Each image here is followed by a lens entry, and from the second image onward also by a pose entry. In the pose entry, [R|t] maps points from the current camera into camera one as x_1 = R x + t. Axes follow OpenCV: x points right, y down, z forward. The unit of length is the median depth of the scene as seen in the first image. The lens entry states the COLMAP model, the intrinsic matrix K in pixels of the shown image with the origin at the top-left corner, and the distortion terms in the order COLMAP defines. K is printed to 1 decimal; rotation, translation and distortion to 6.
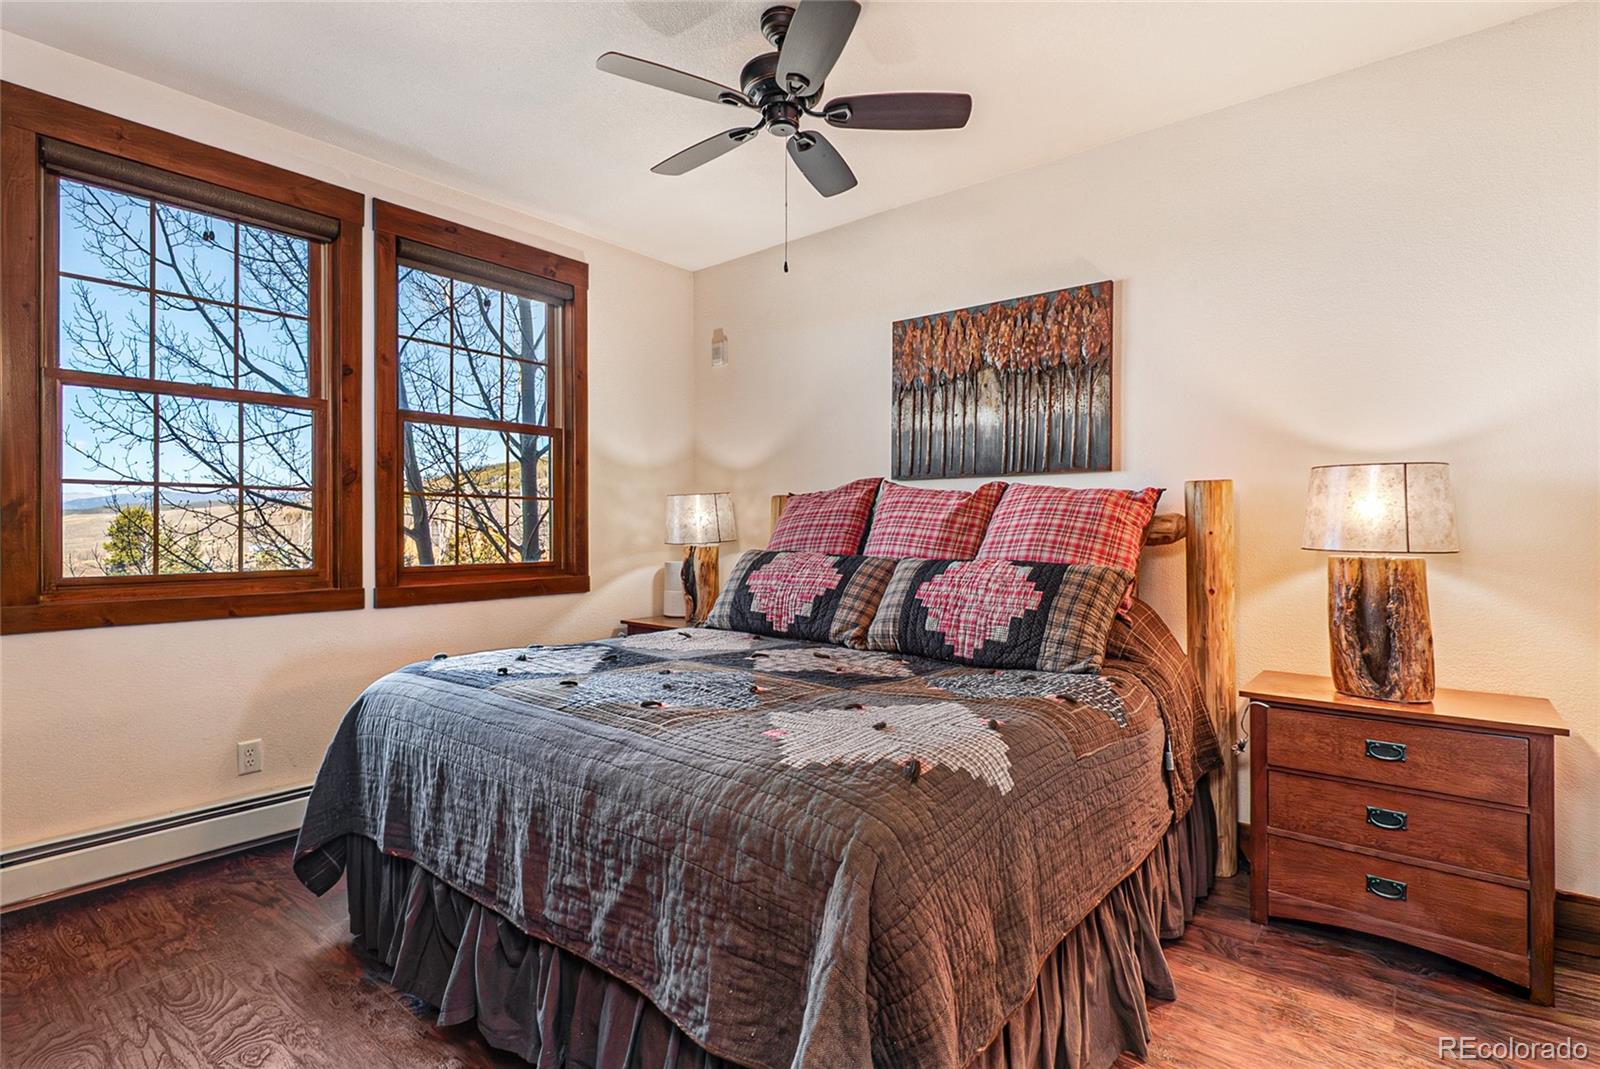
lens RADIAL K [[763.1, 0, 804.2], [0, 763.1, 537.6], [0, 0, 1]] dist [-0.002735, 0.002164]
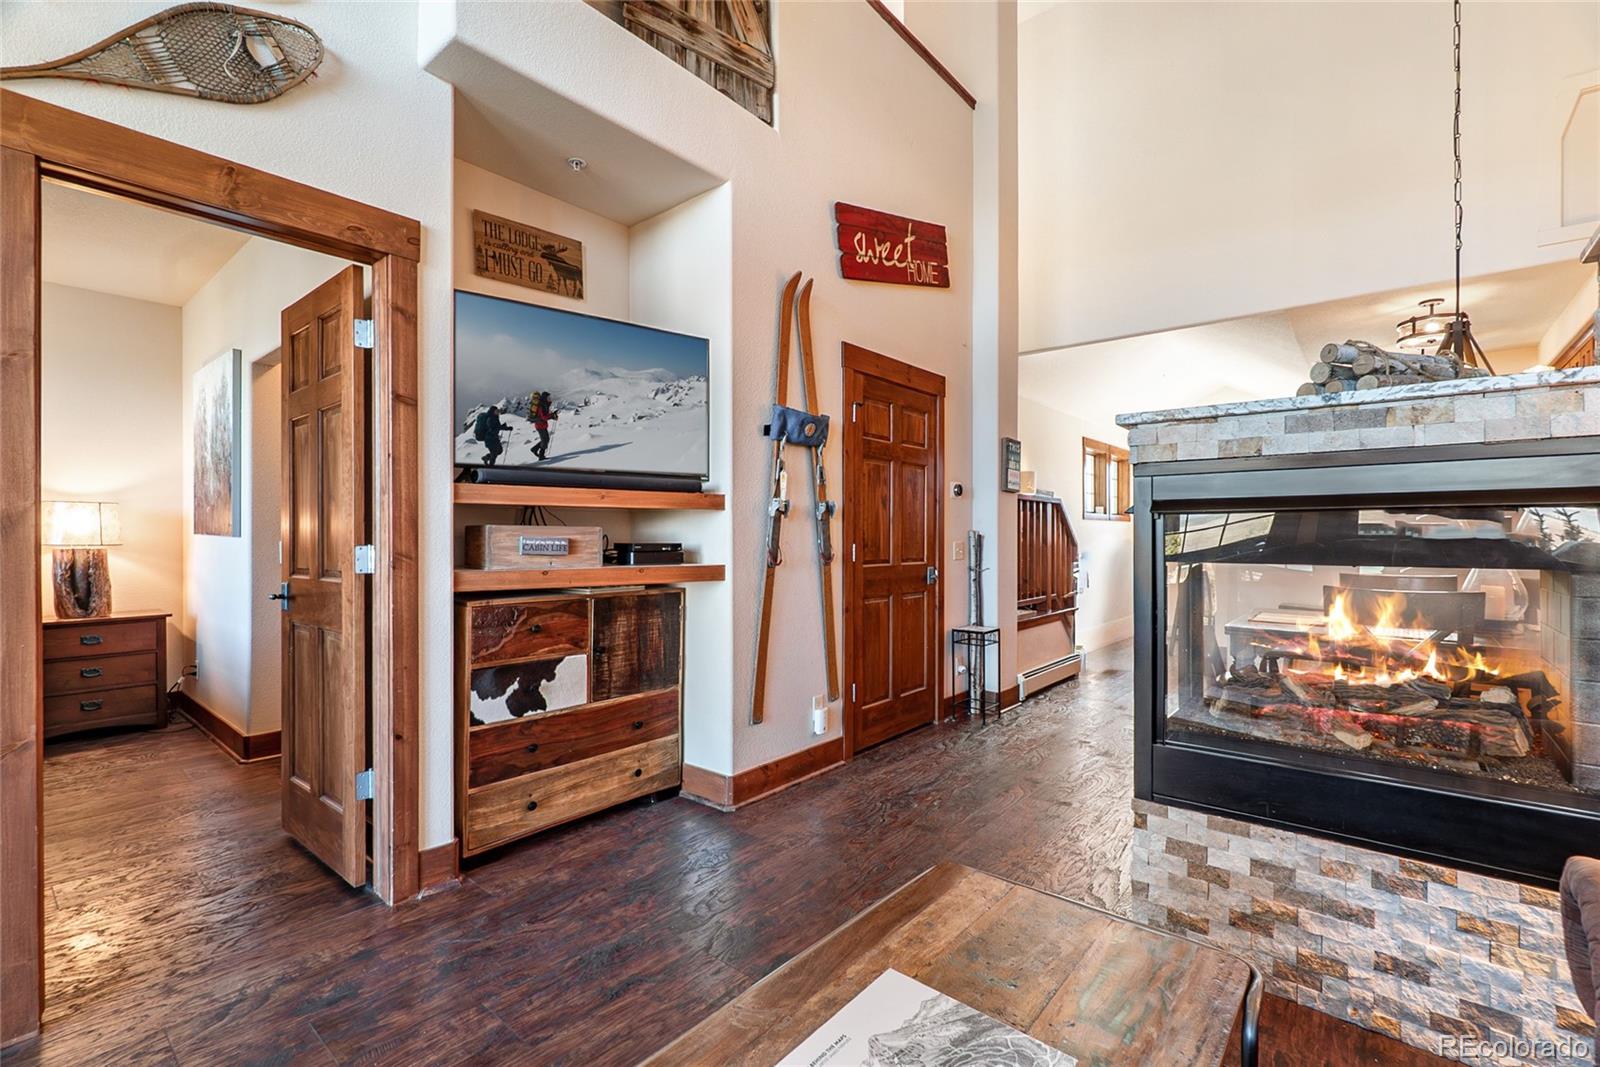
lens RADIAL K [[718.8, 0, 785.8], [0, 718.8, 532.3], [0, 0, 1]] dist [0.000172, -0.001195]
pose [[0.026005, 0.004933, 0.999650, -0.773665], [0.013554, 0.999894, -0.005287, 0.013223], [-0.999570, 0.013687, 0.025936, -0.641889]]
